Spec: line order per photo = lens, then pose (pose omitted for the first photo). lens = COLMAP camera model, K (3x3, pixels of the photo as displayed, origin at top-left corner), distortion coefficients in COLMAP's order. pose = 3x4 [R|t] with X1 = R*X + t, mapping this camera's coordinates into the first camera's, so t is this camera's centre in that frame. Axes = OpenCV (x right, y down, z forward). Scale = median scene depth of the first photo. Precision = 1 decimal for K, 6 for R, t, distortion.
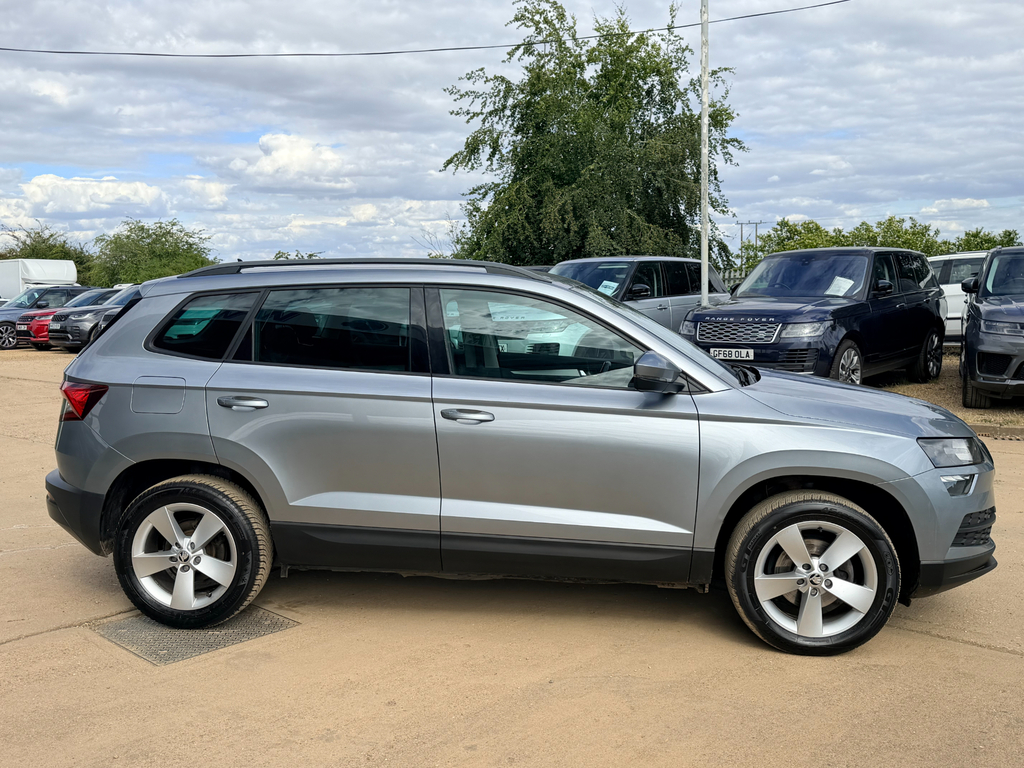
lens RADIAL K [[957.2, 0, 509.4], [0, 957.2, 392.4], [0, 0, 1]] dist [0.023458, 0.000000]
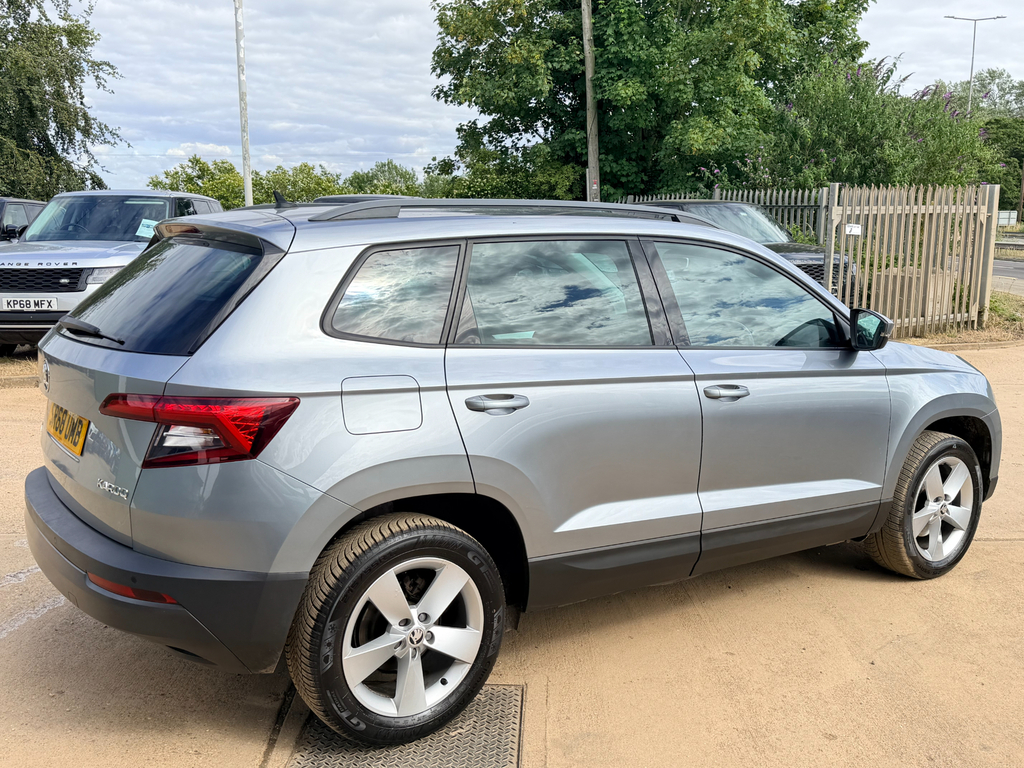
lens RADIAL K [[957.2, 0, 502.7], [0, 957.2, 388.4], [0, 0, 1]] dist [0.023458, 0.000000]
pose [[0.745816, -0.087991, 0.660315, -0.708821], [0.050202, 0.995843, 0.075999, -0.051078], [-0.664258, -0.023532, 0.747133, 0.450609]]
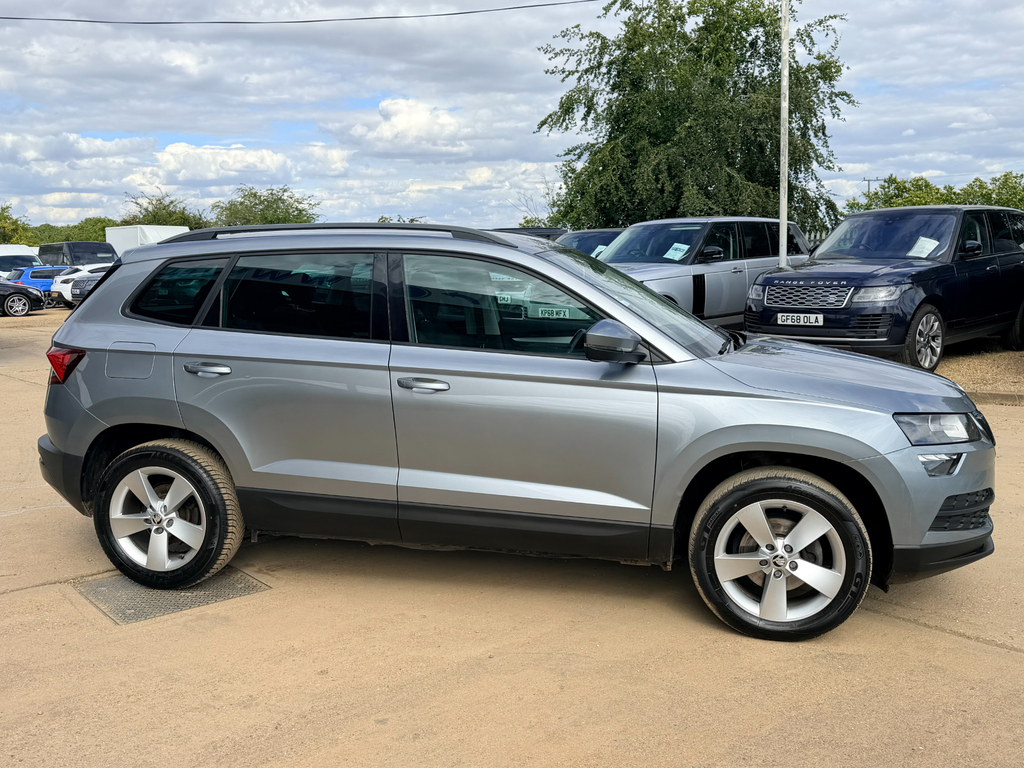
lens RADIAL K [[957.2, 0, 512.3], [0, 957.2, 401.5], [0, 0, 1]] dist [0.023458, 0.000000]
pose [[0.993183, 0.012129, -0.115936, 0.148392], [-0.006682, 0.998860, 0.047257, -0.004096], [0.116377, -0.046160, 0.992132, 0.037916]]
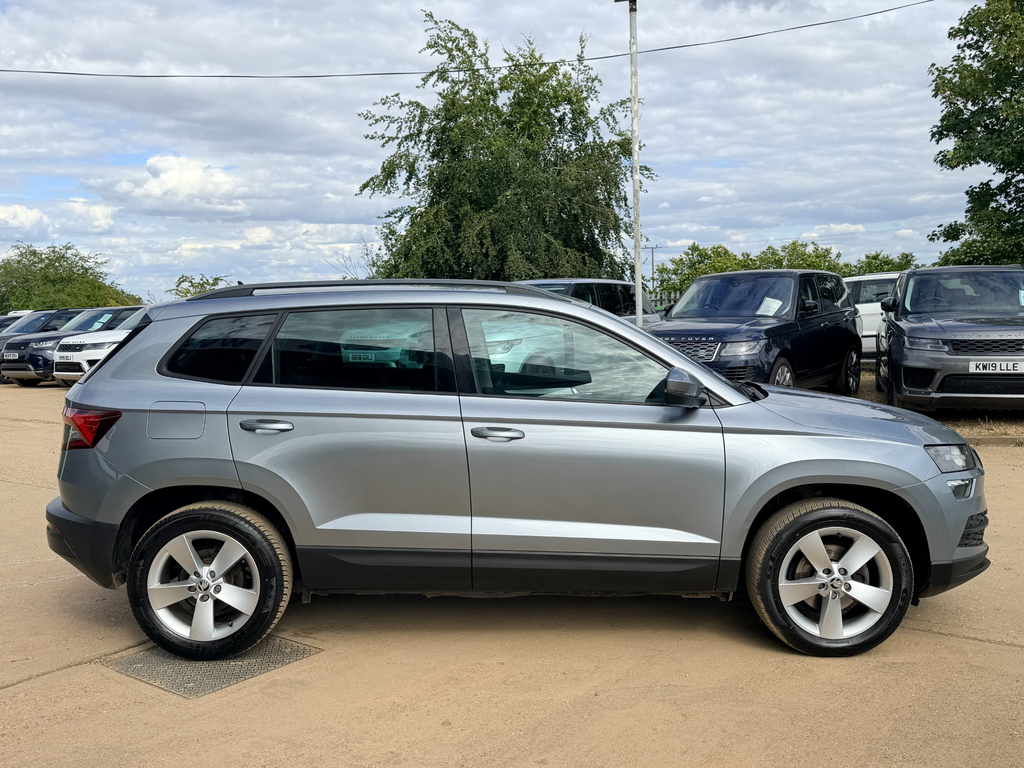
lens RADIAL K [[957.2, 0, 515.8], [0, 957.2, 381.8], [0, 0, 1]] dist [0.023458, 0.000000]
pose [[0.993825, -0.015735, 0.109836, -0.125098], [0.019550, 0.999239, -0.033743, 0.003403], [-0.109221, 0.035682, 0.993377, -0.009443]]
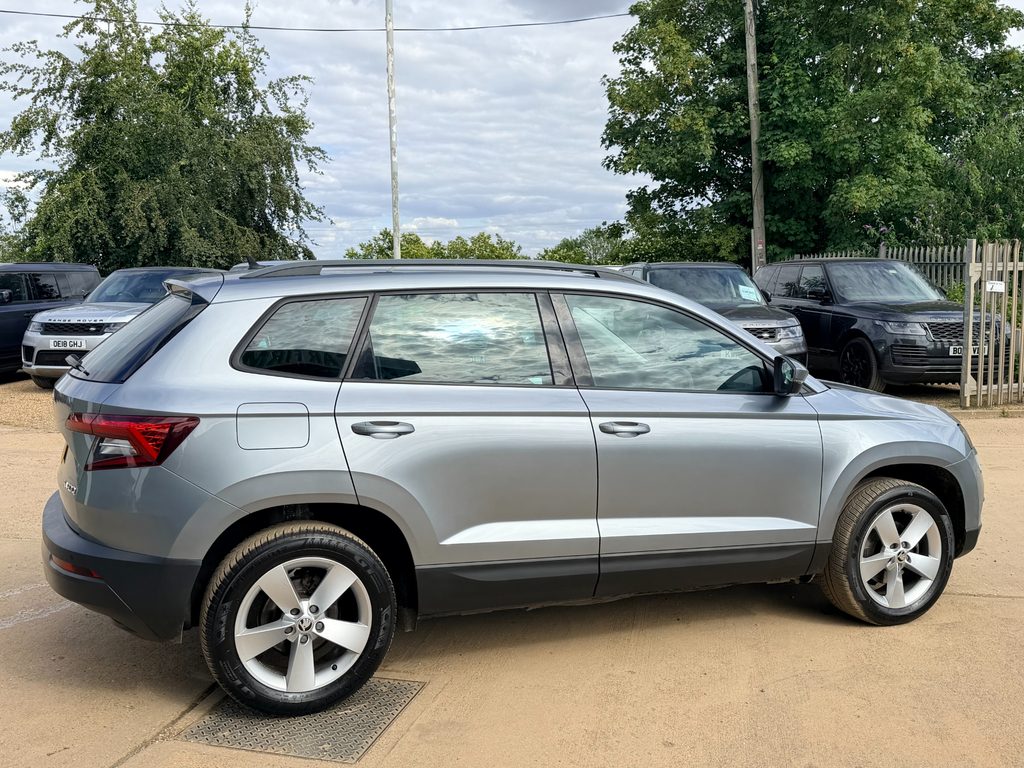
lens RADIAL K [[957.2, 0, 507.0], [0, 957.2, 387.9], [0, 0, 1]] dist [0.023458, 0.000000]
pose [[0.873385, -0.034912, 0.485777, -0.560759], [0.040817, 0.999165, -0.001576, -0.017948], [-0.485317, 0.021205, 0.874081, 0.209748]]
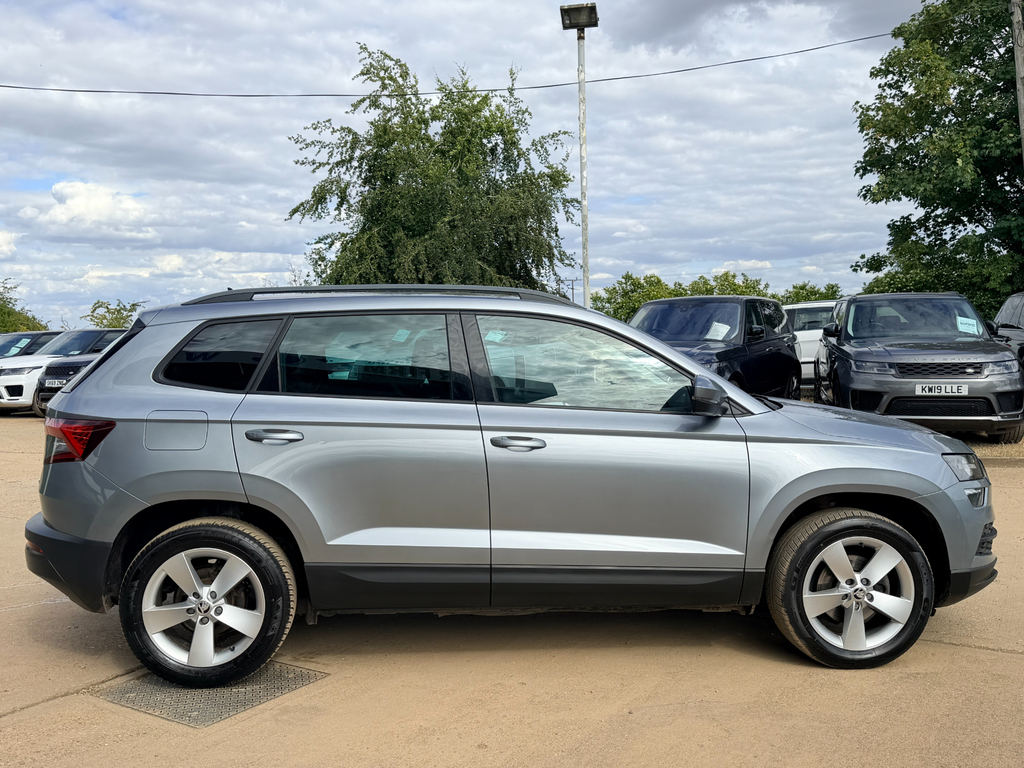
lens RADIAL K [[957.2, 0, 512.7], [0, 957.2, 379.5], [0, 0, 1]] dist [0.023458, 0.000000]
pose [[0.981281, -0.009298, 0.192356, -0.219519], [0.022601, 0.997492, -0.067077, 0.022736], [-0.191250, 0.070168, 0.979030, 0.035455]]
